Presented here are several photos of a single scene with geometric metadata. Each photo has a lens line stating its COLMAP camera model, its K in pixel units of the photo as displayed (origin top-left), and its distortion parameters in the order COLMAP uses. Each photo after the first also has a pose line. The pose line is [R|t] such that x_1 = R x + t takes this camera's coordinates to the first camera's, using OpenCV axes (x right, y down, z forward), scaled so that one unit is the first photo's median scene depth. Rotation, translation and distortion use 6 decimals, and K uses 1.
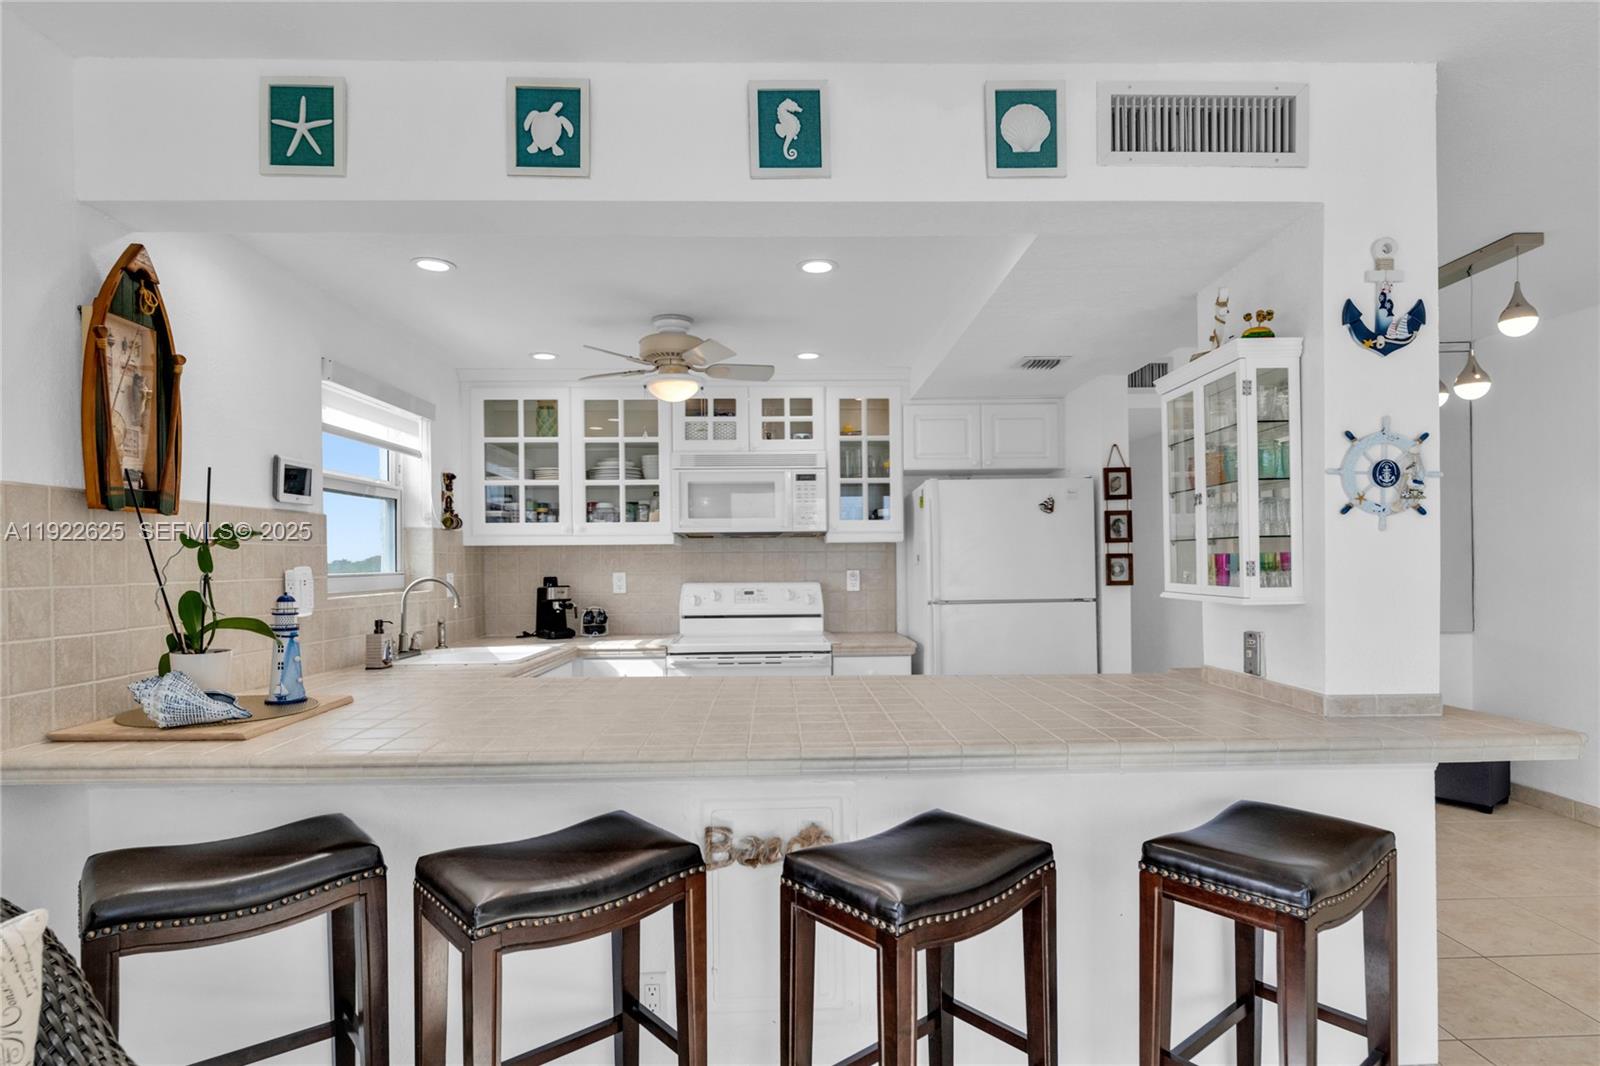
lens RADIAL K [[856.2, 0, 805.3], [0, 856.2, 566.7], [0, 0, 1]] dist [-0.000328, -0.000005]
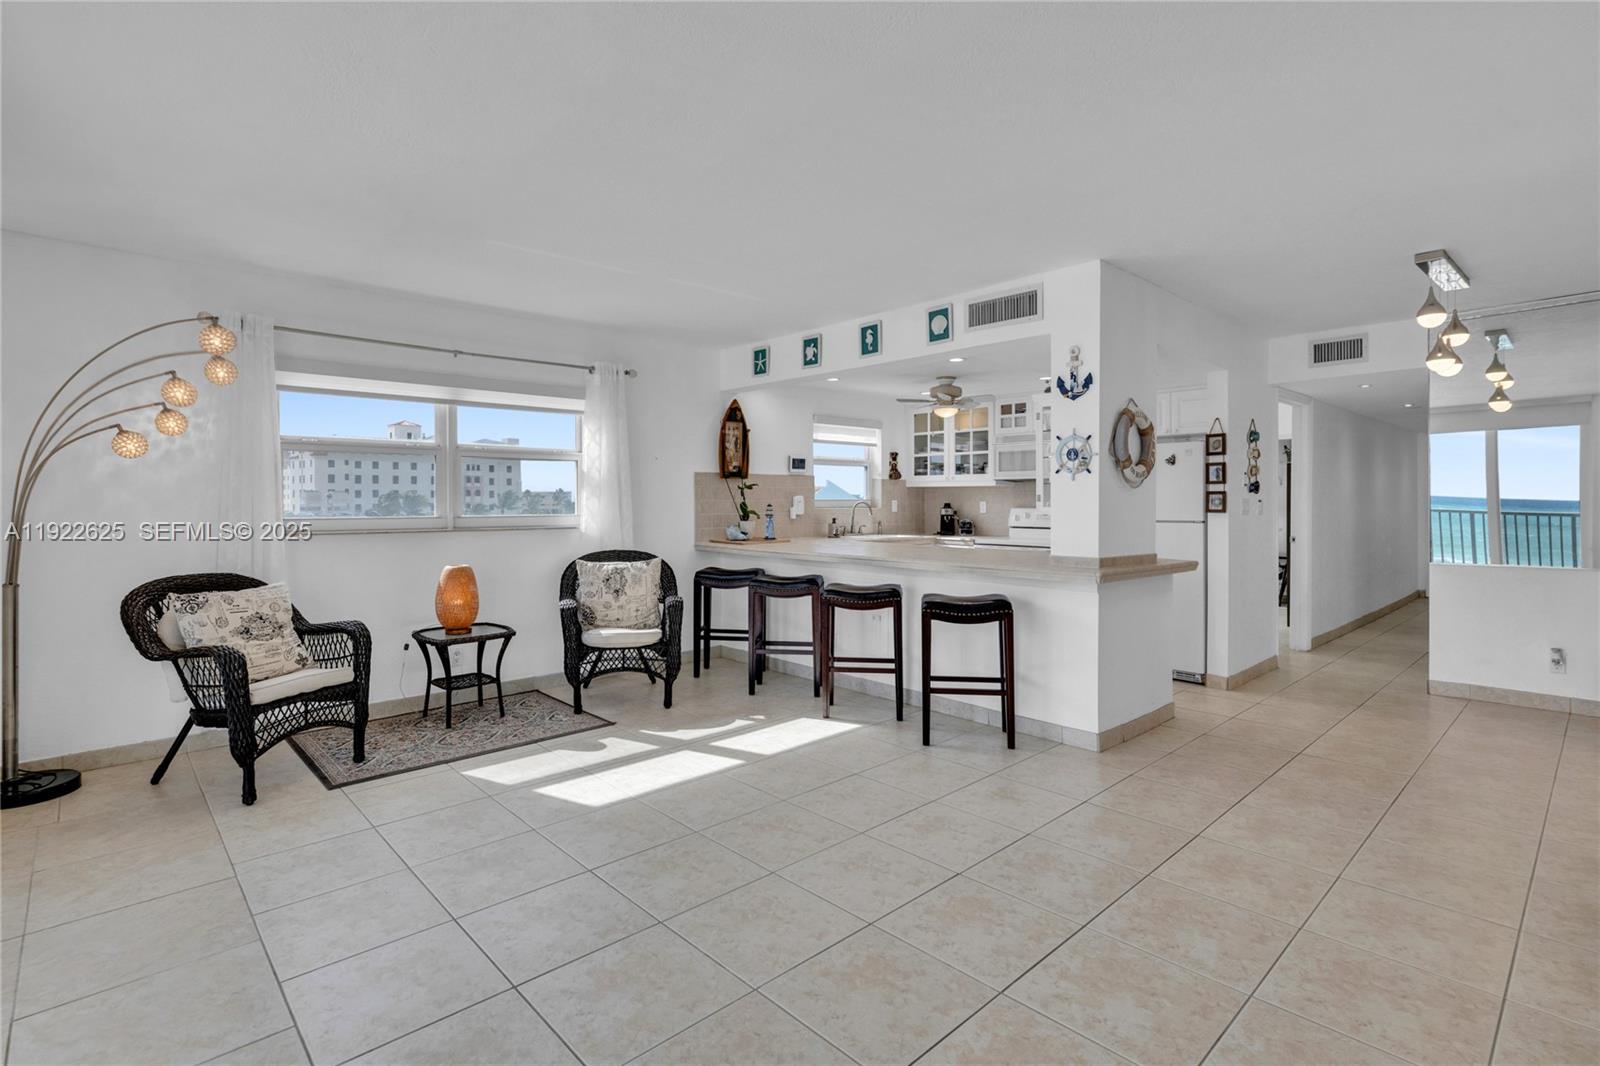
lens RADIAL K [[767.3, 0, 805.9], [0, 767.3, 504.4], [0, 0, 1]] dist [0.000178, 0.000048]
pose [[0.662996, 0.014264, -0.748487, 1.543117], [-0.012202, 0.999892, 0.008247, 0.009230], [0.748524, 0.003665, 0.663098, -0.732700]]
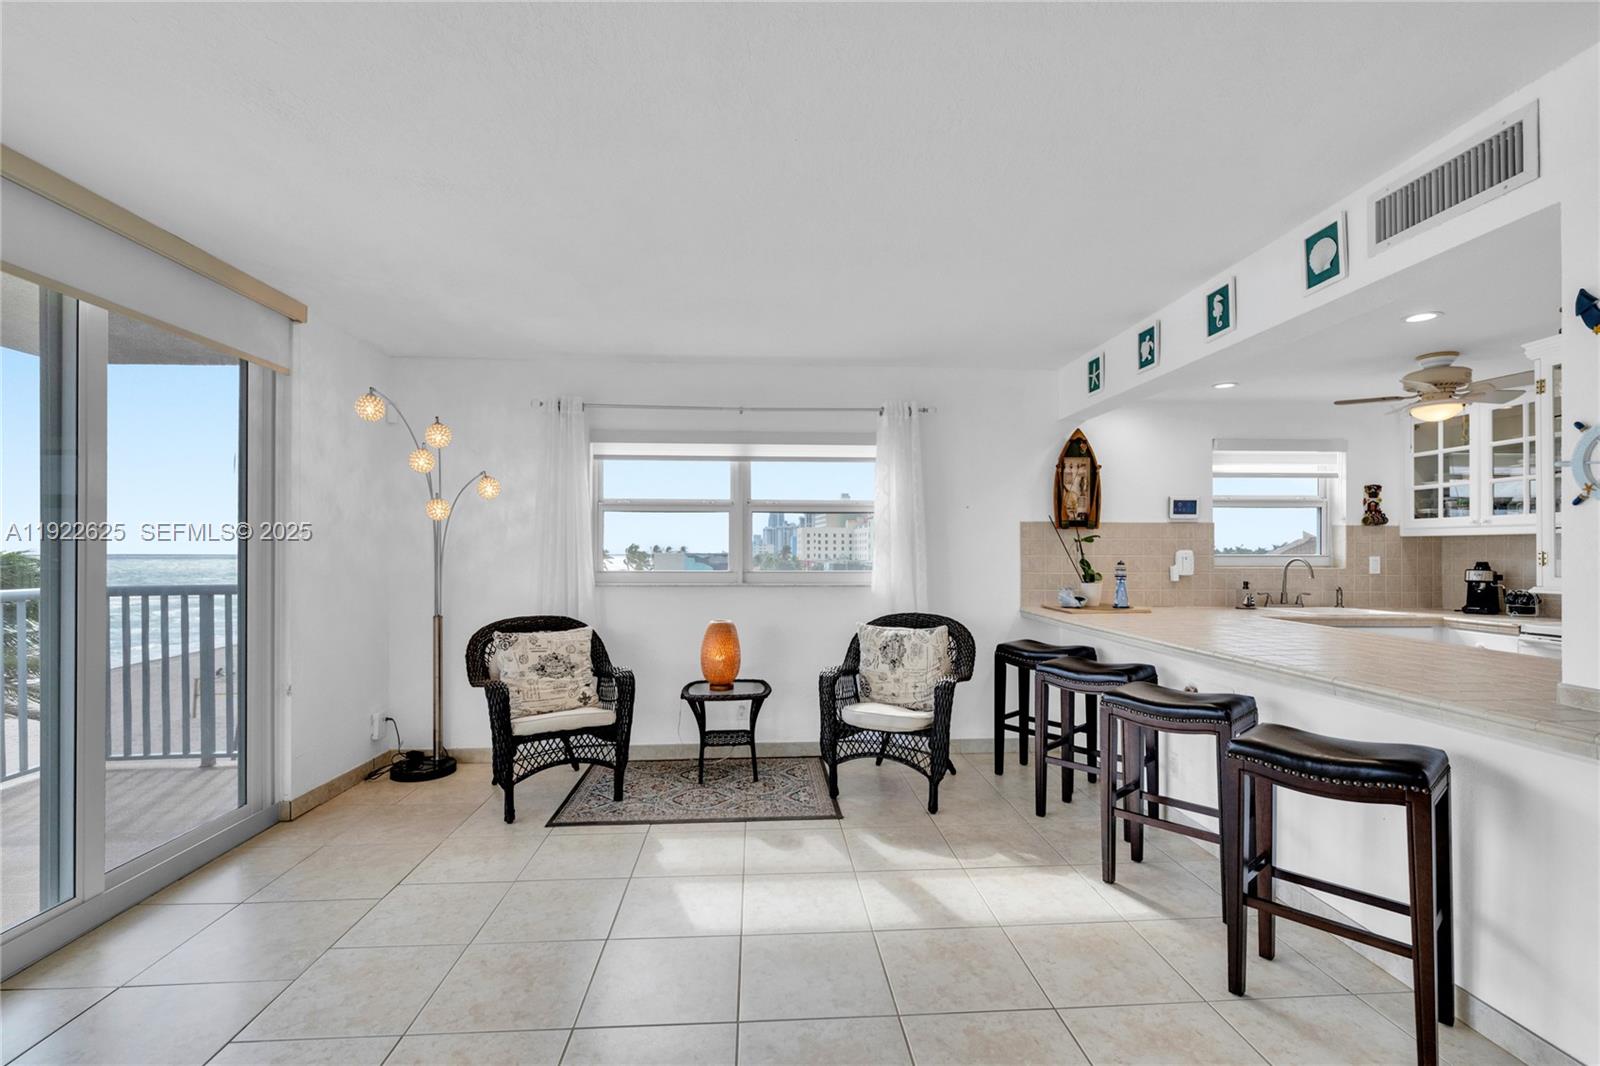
lens RADIAL K [[717.6, 0, 799.0], [0, 717.6, 551.2], [0, 0, 1]] dist [-0.002169, -0.000036]
pose [[0.030968, 0.009713, -0.999473, 1.317298], [-0.009392, 0.999911, 0.009426, -0.006181], [0.999476, 0.009095, 0.031057, 0.060257]]
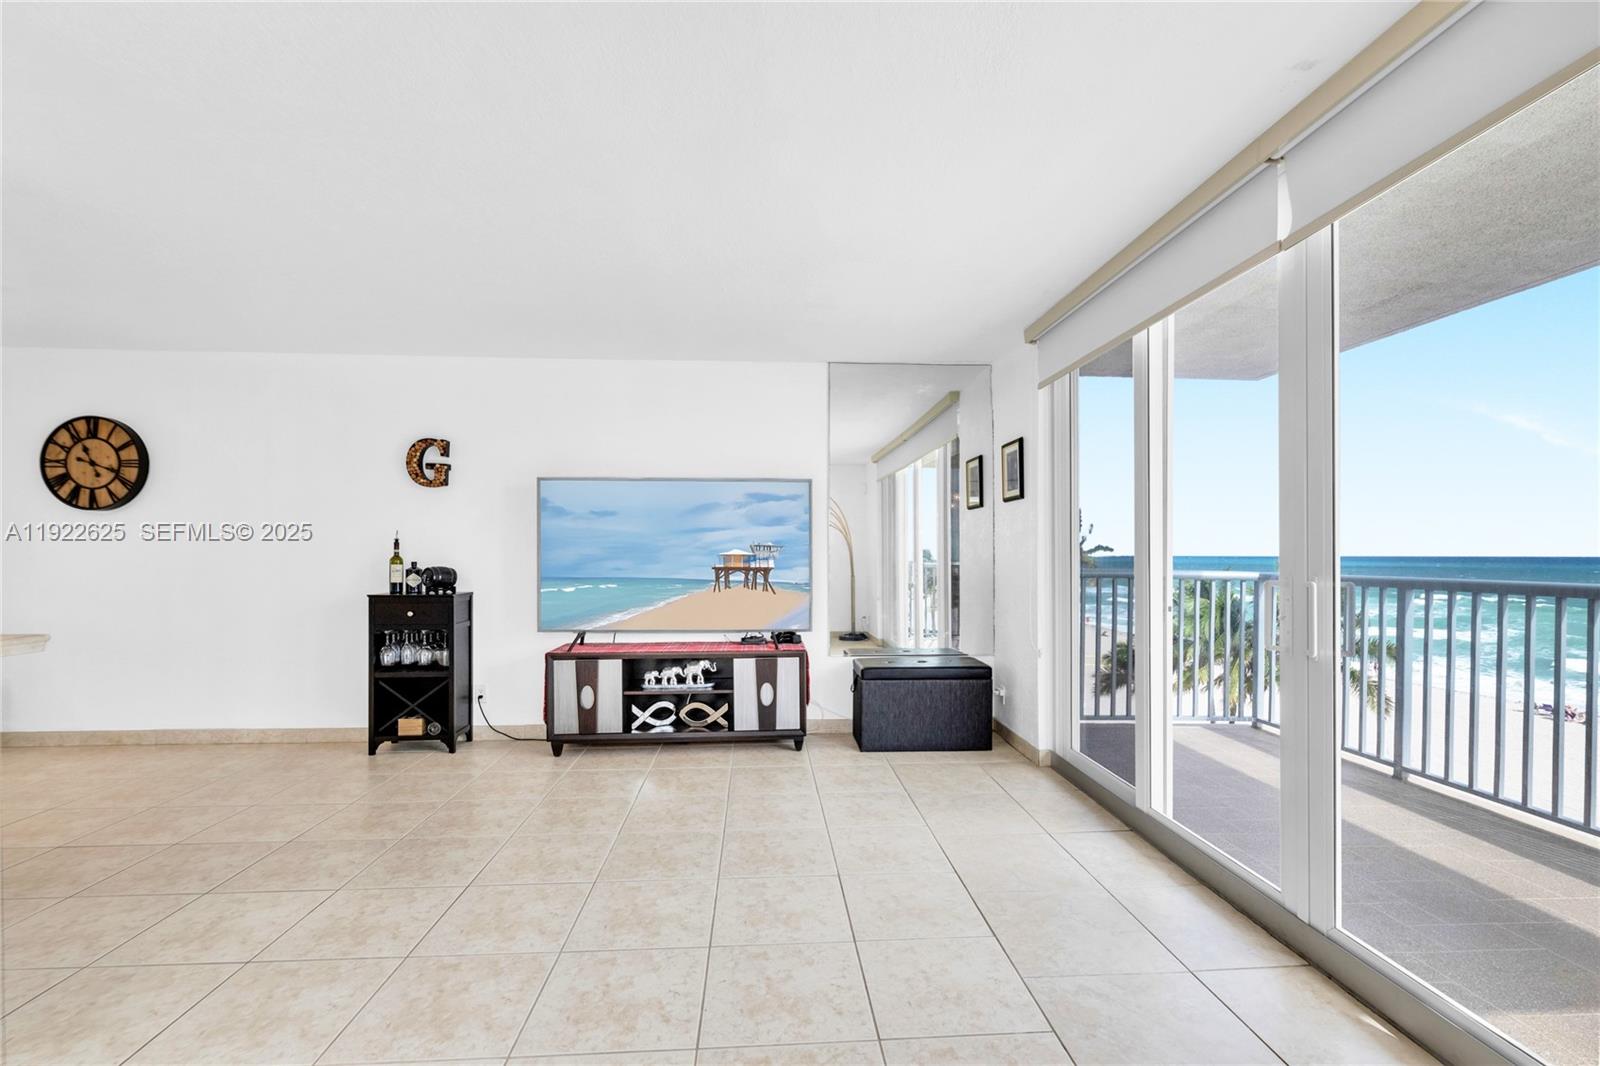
lens RADIAL K [[698.9, 0, 807.0], [0, 698.9, 551.6], [0, 0, 1]] dist [-0.000328, -0.000267]
pose [[-0.040885, 0.020179, 0.998960, -0.343432], [0.006400, 0.999781, -0.019934, 0.067653], [-0.999143, 0.005578, -0.041005, -0.276613]]
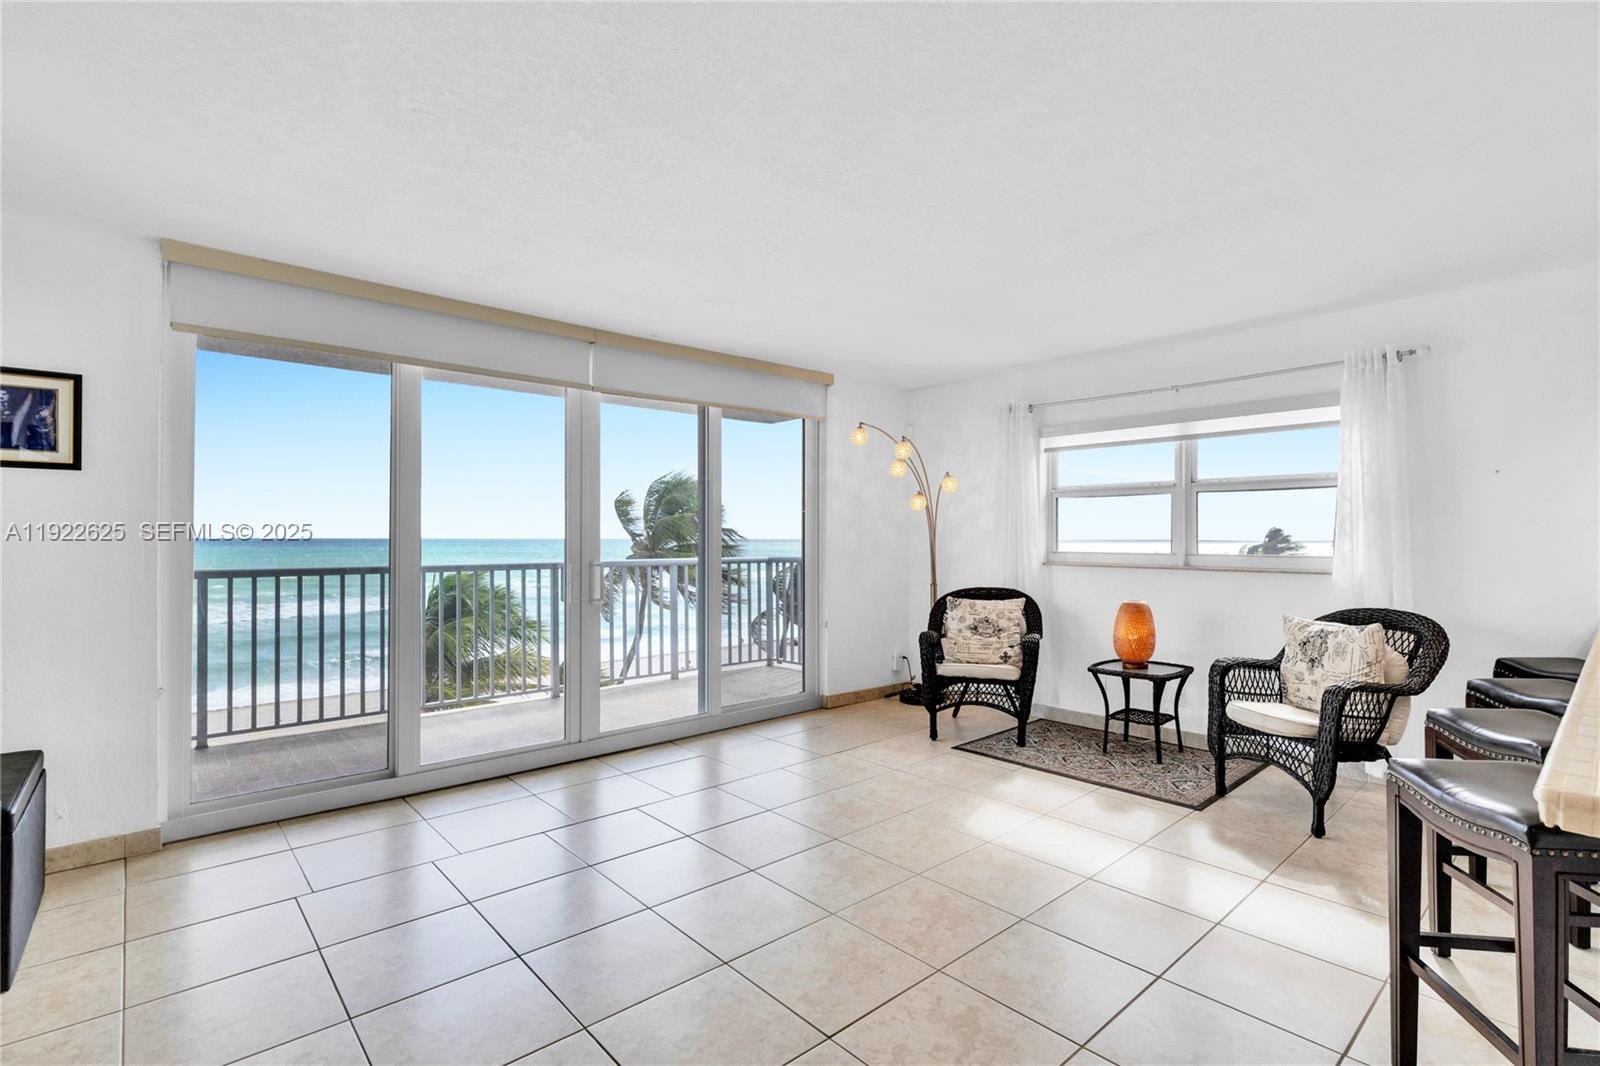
lens RADIAL K [[741.1, 0, 800.0], [0, 741.1, 533.0], [0, 0, 1]] dist [-0.001130, -0.000114]
pose [[-0.766069, 0.008345, -0.642704, 1.396908], [0.003697, 0.999956, 0.008577, -0.007300], [0.642747, 0.004195, -0.766067, 0.859726]]
